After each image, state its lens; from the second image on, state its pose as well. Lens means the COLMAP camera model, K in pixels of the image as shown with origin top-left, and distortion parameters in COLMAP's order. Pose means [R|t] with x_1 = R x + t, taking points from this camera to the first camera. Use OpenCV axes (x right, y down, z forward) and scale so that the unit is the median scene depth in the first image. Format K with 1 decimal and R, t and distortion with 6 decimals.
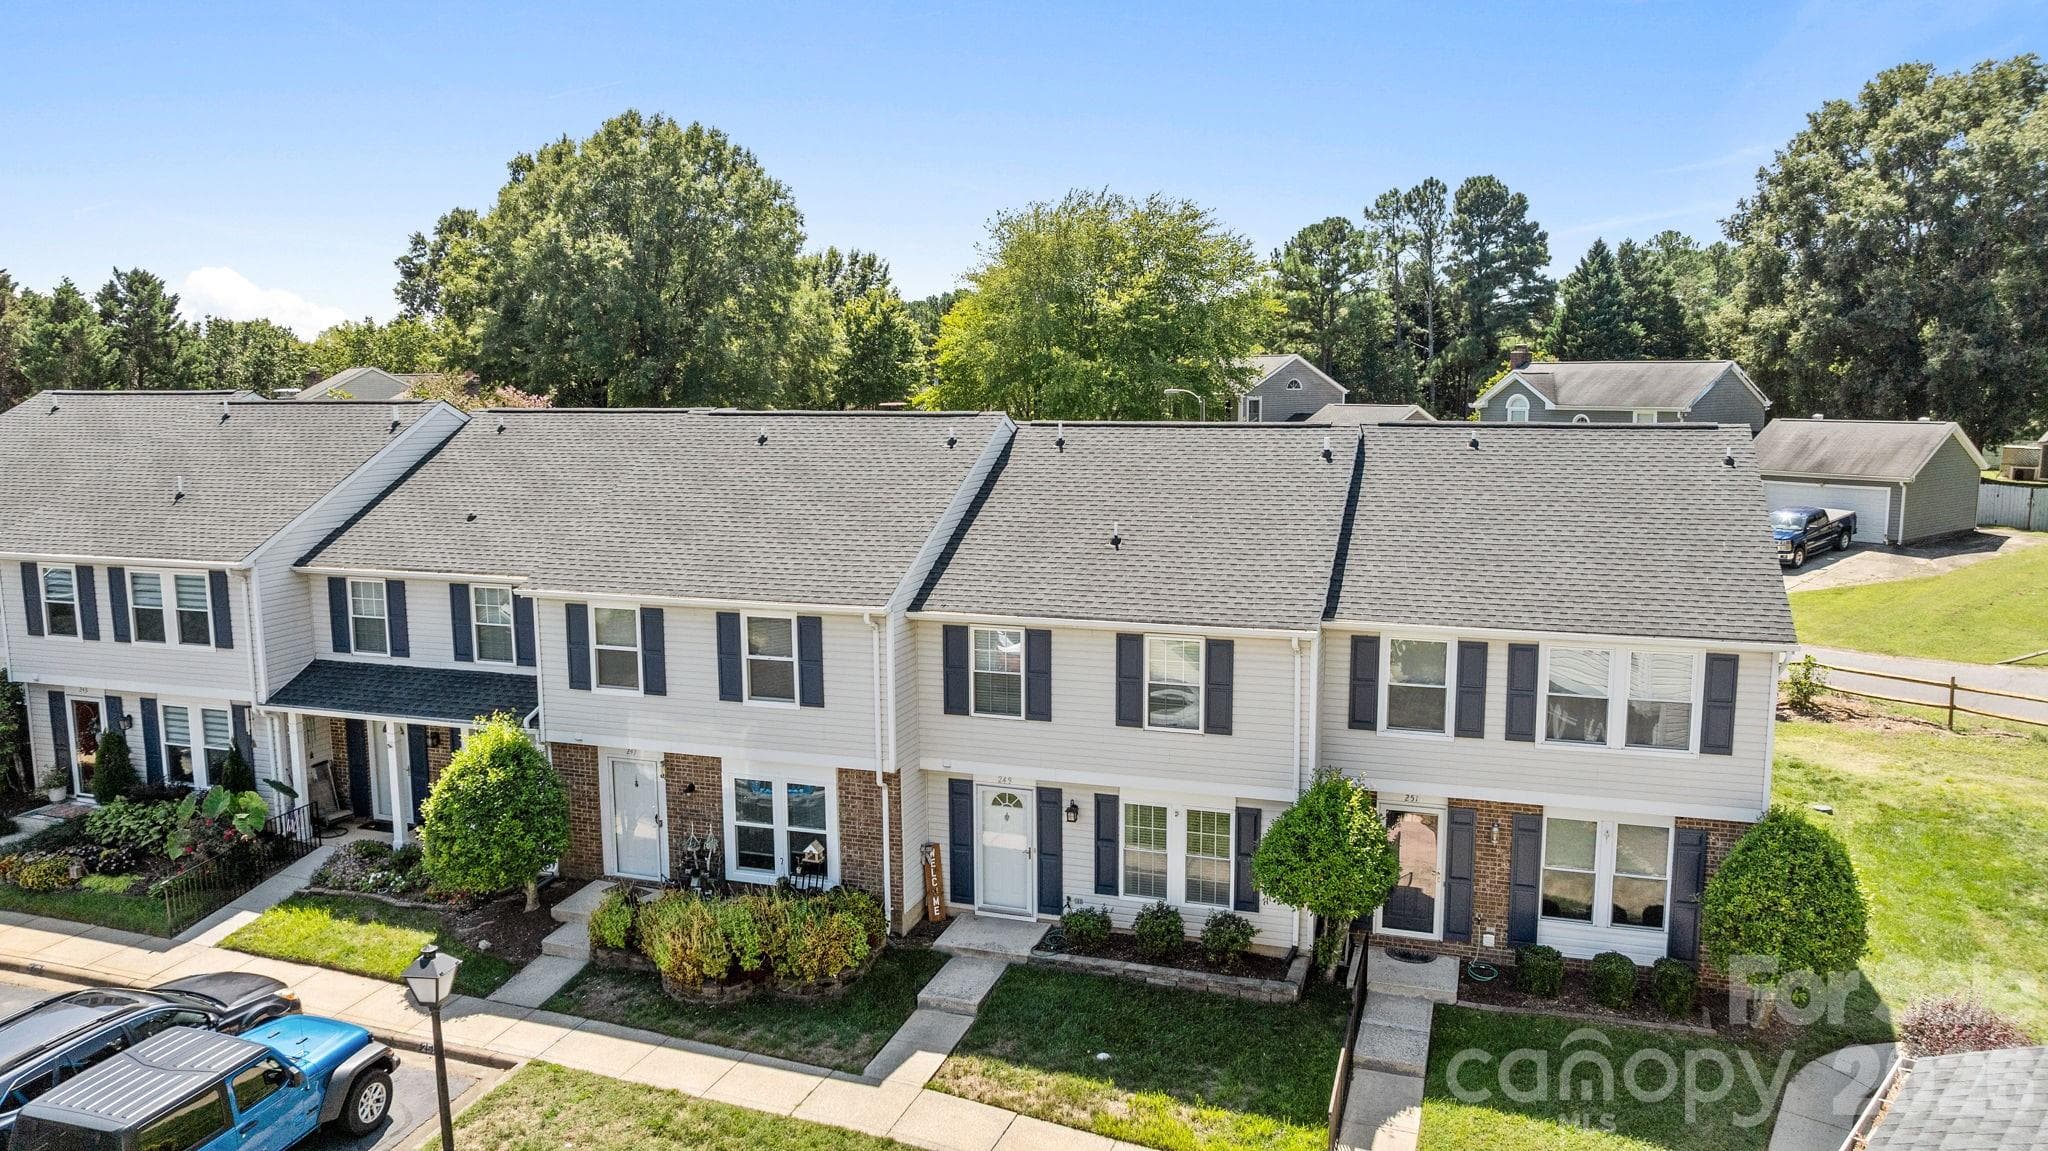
lens RADIAL K [[1444.6, 0, 1024.0], [0, 1444.6, 575.5], [0, 0, 1]] dist [-0.035815, 0.032420]
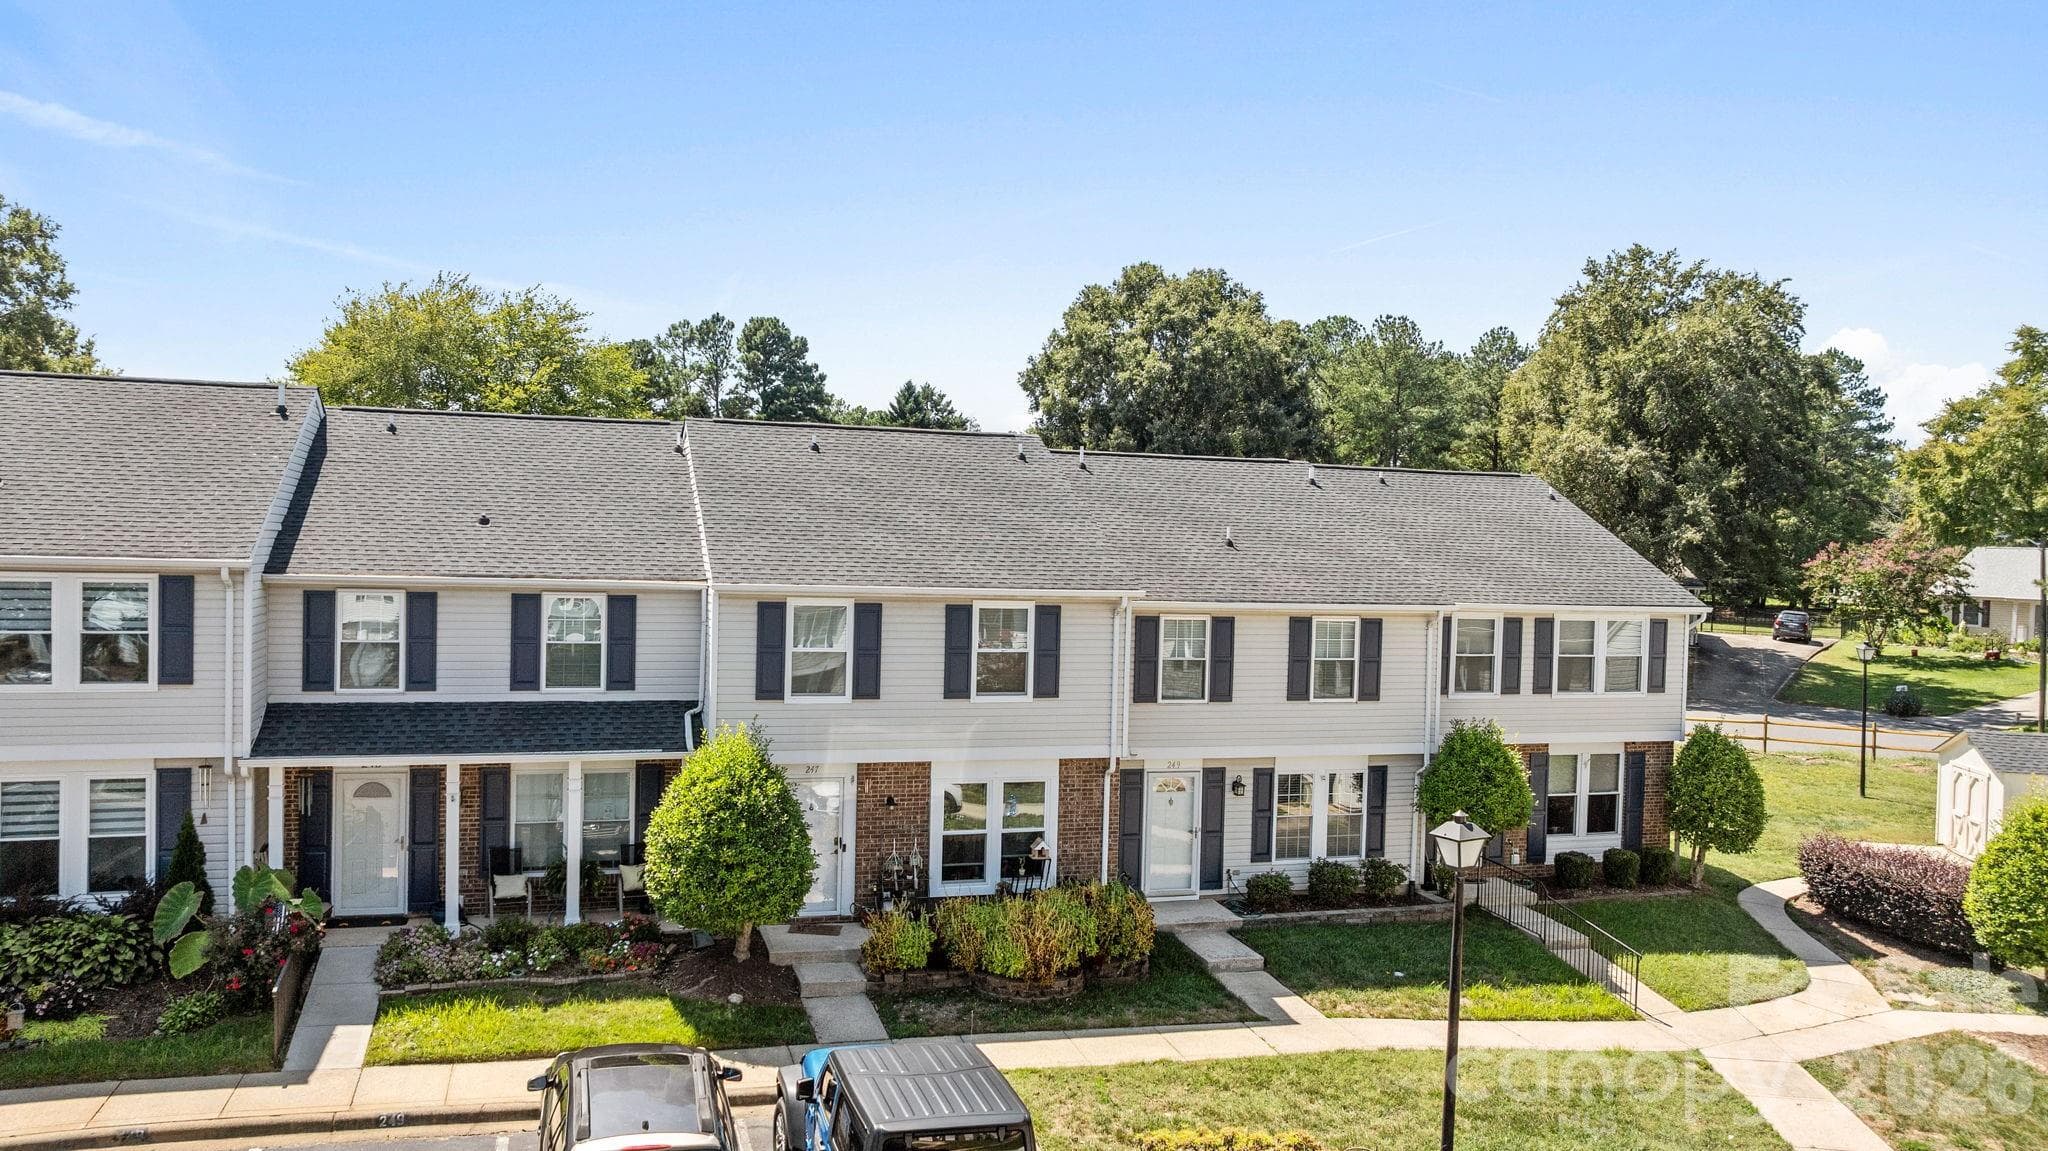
lens RADIAL K [[1471.6, 0, 1024.0], [0, 1471.6, 575.5], [0, 0, 1]] dist [-0.011345, -0.000899]
pose [[0.808449, 0.013289, 0.588416, -0.723556], [0.051386, 0.994334, -0.093058, 0.096655], [-0.586318, 0.105469, 0.803186, 0.180511]]
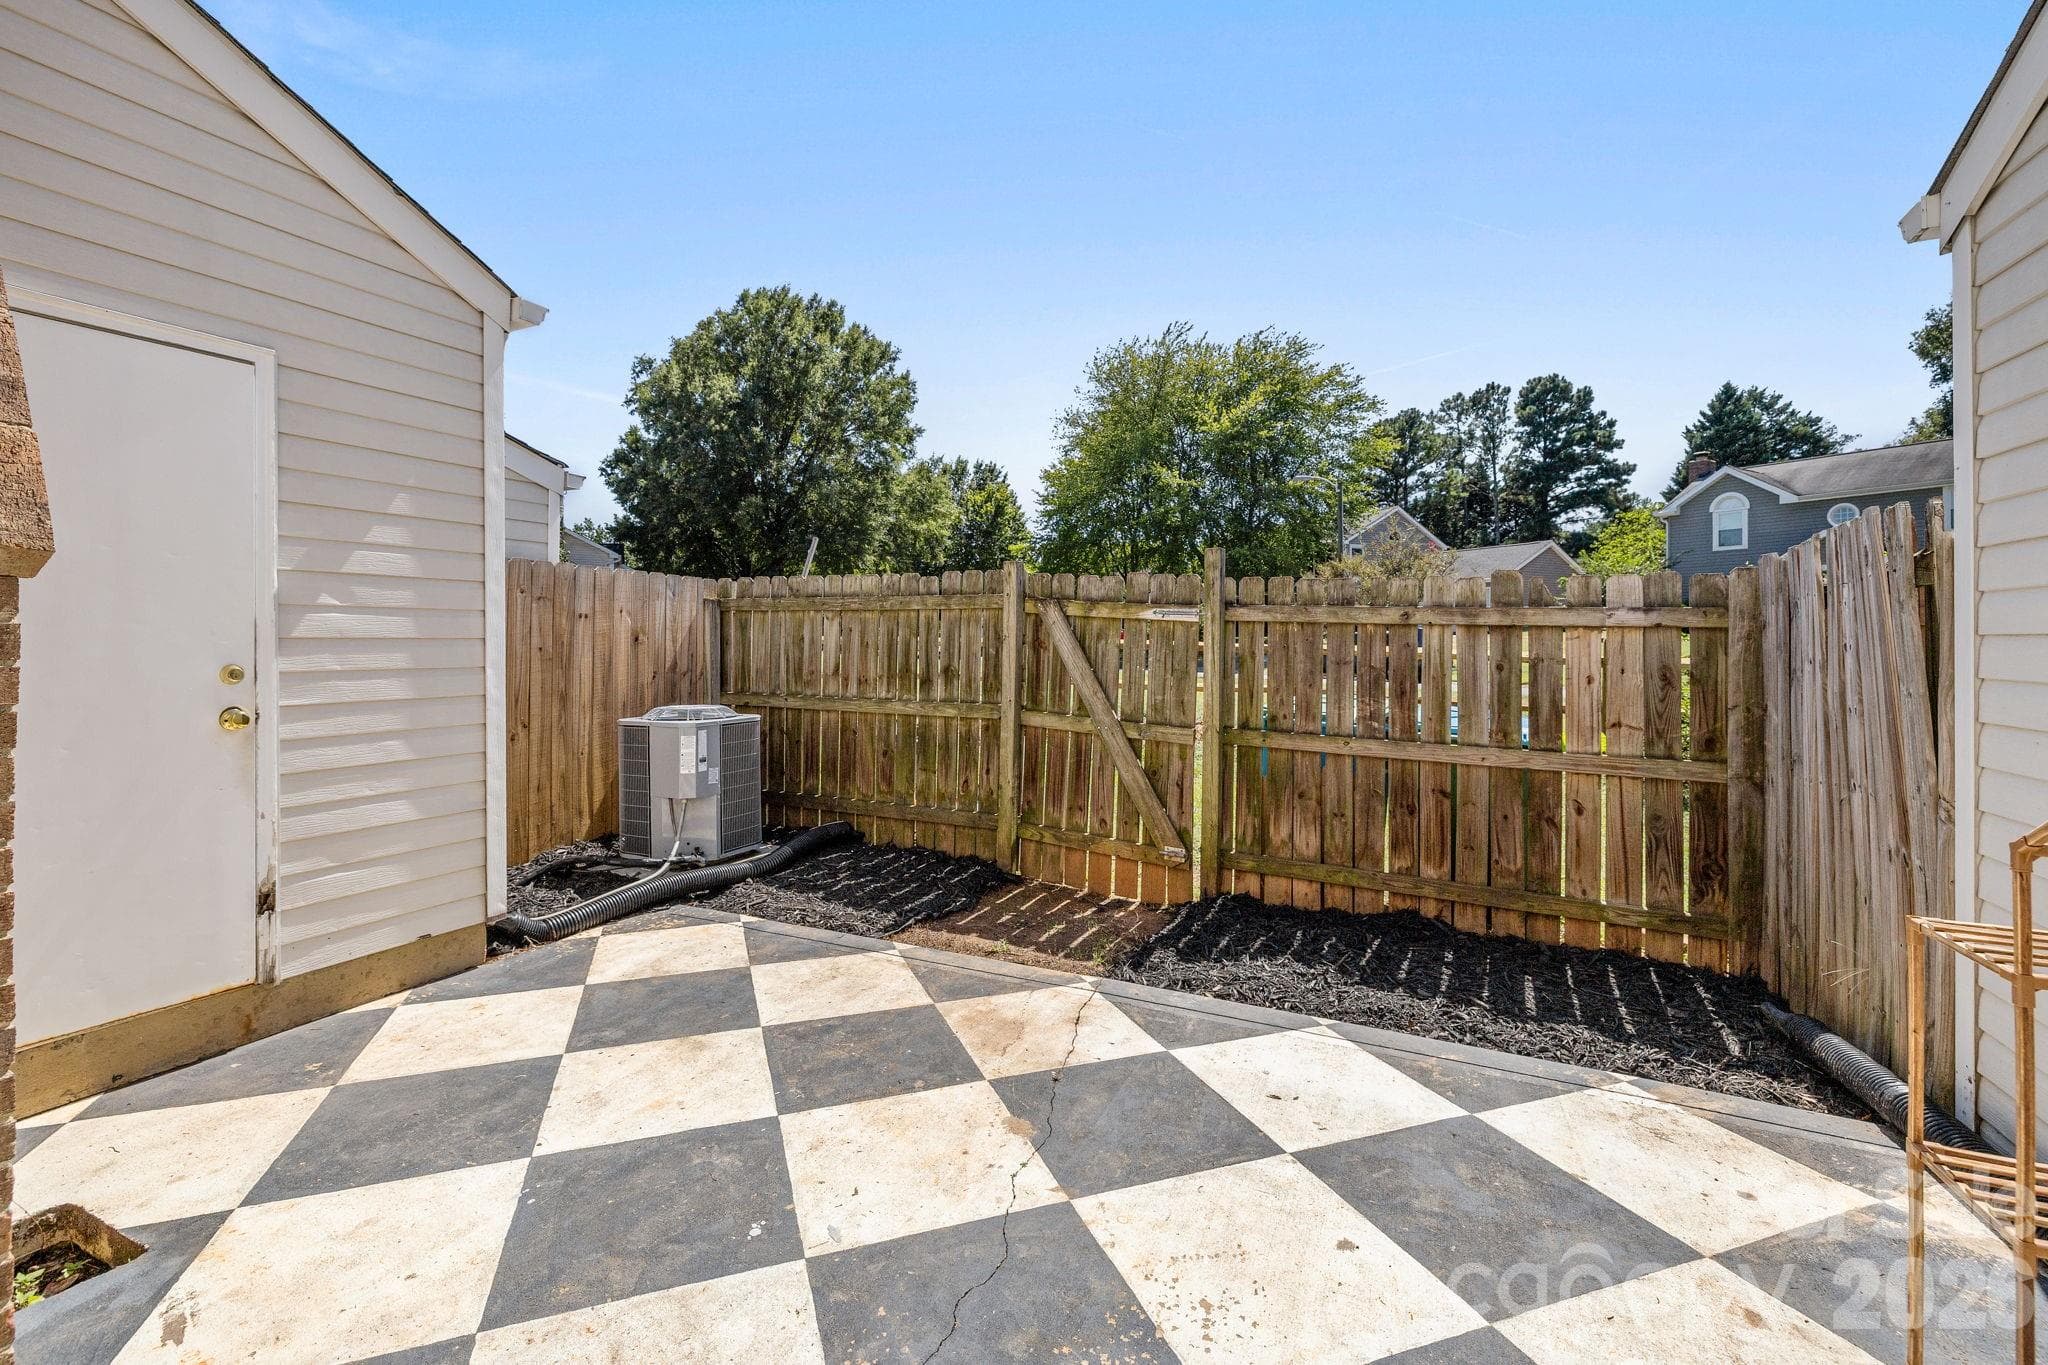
lens RADIAL K [[873.6, 0, 1023.4], [0, 873.6, 645.1], [0, 0, 1]] dist [-0.000779, -0.000163]
pose [[0.993112, 0.008082, -0.116890, 0.022464], [-0.023967, 0.990537, -0.135135, 0.103349], [0.114691, 0.137005, 0.983908, 1.482354]]
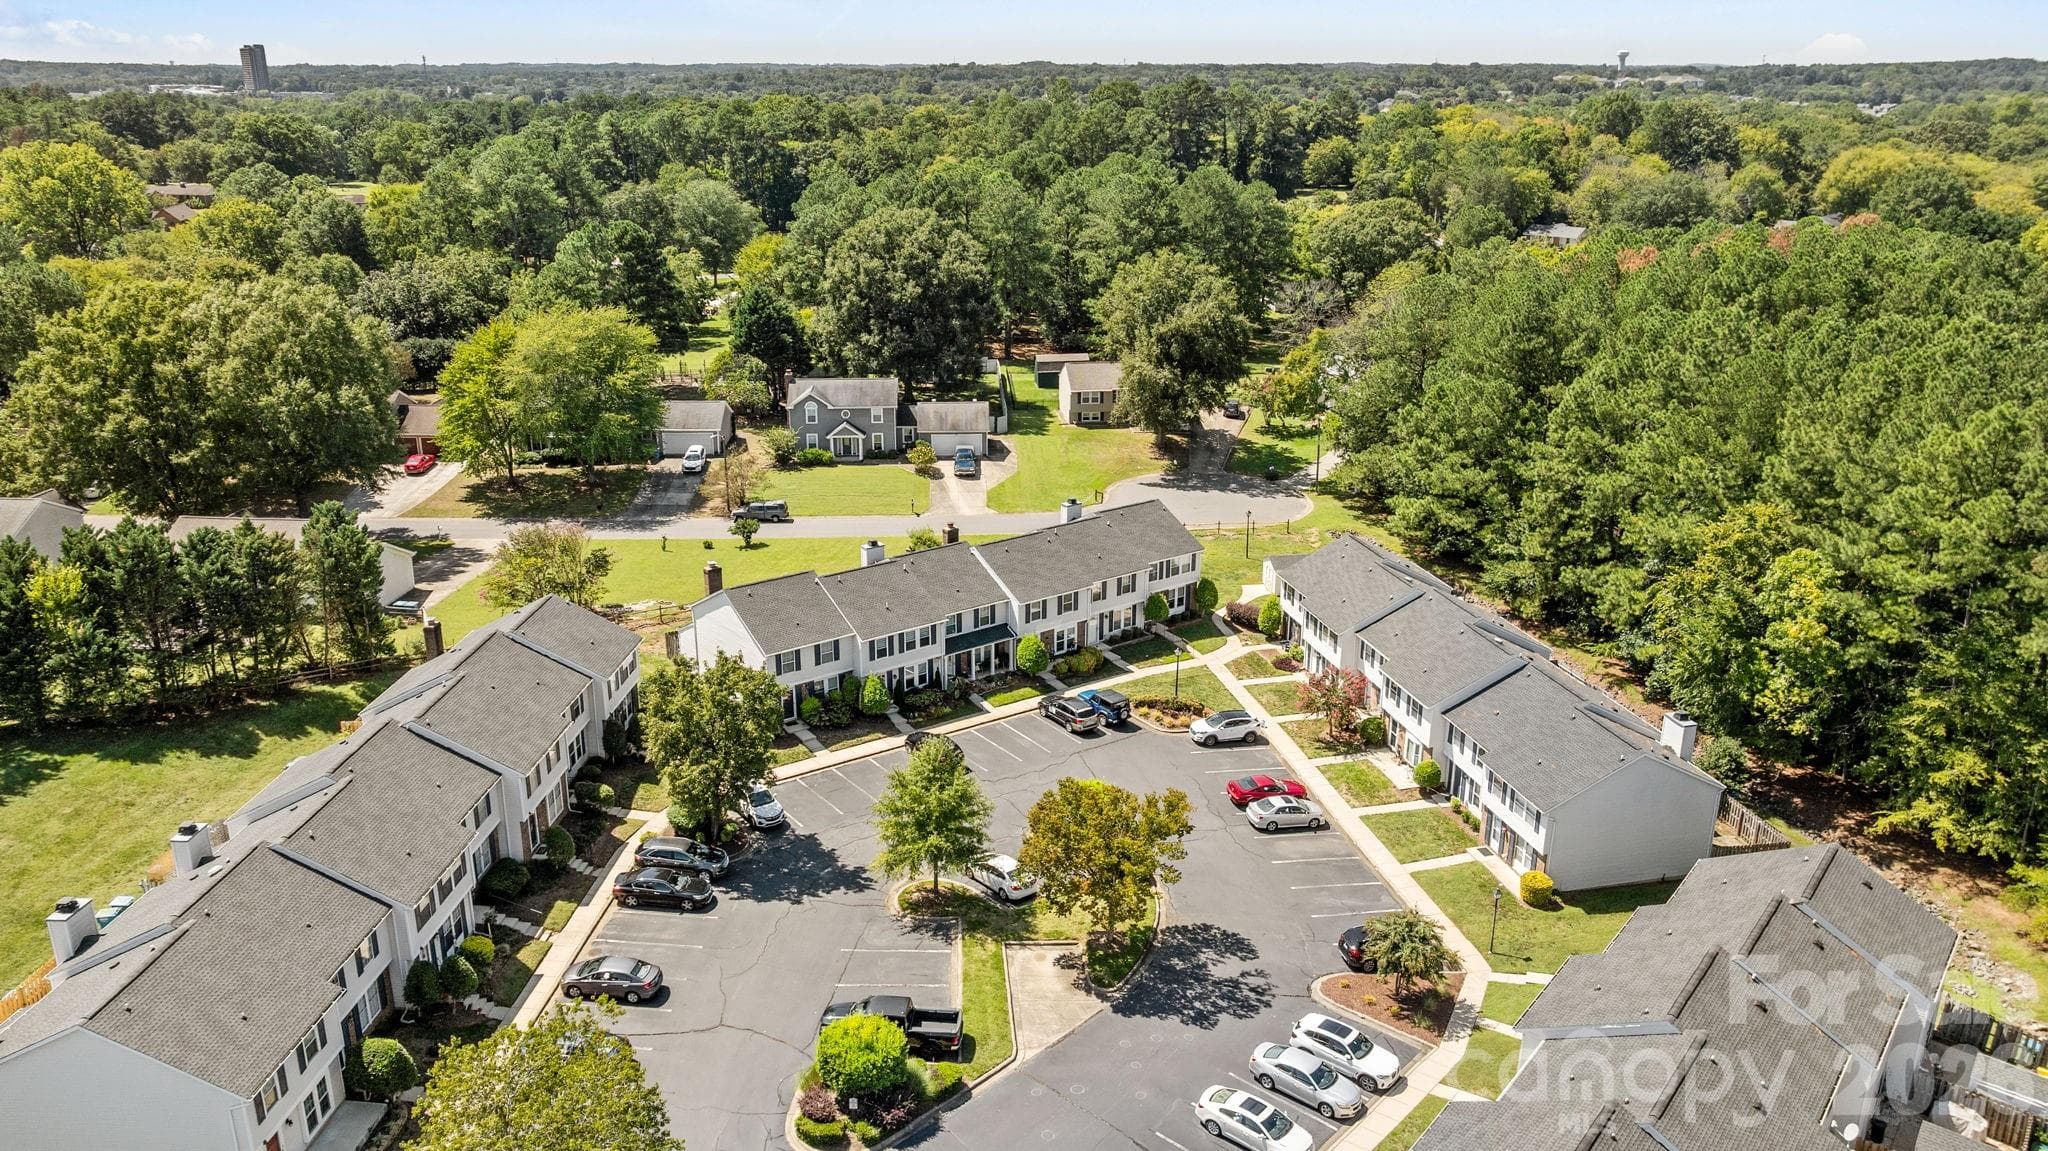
lens RADIAL K [[1444.6, 0, 1024.0], [0, 1444.6, 575.5], [0, 0, 1]] dist [-0.035815, 0.032420]
pose [[0.569532, -0.256636, 0.780878, -3.601802], [0.115703, 0.965581, 0.232951, -1.046961], [-0.813785, -0.042323, 0.579623, -1.434245]]
